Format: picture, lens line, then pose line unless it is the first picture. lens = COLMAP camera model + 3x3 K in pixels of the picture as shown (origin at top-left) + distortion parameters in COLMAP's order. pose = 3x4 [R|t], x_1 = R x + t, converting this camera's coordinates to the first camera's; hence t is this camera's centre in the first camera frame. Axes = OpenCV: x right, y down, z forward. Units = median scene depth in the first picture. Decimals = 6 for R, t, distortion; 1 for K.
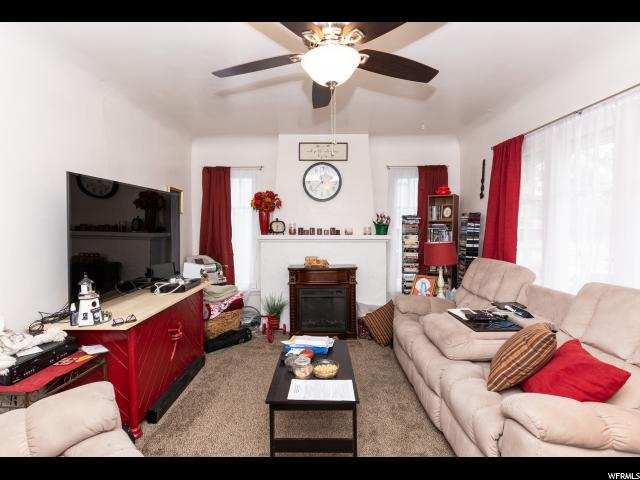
lens RADIAL K [[298.9, 0, 320.0], [0, 298.9, 240.0], [0, 0, 1]] dist [0.001085, -0.016428]
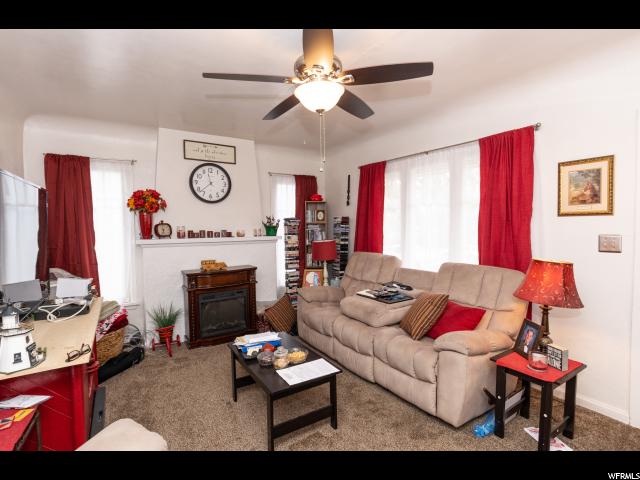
lens RADIAL K [[291.7, 0, 320.0], [0, 291.7, 240.0], [0, 0, 1]] dist [-0.019356, -0.000176]
pose [[0.850734, -0.031970, 0.524623, -0.203831], [0.032049, 0.999446, 0.008935, -0.006202], [-0.524618, 0.009213, 0.851288, 0.004340]]
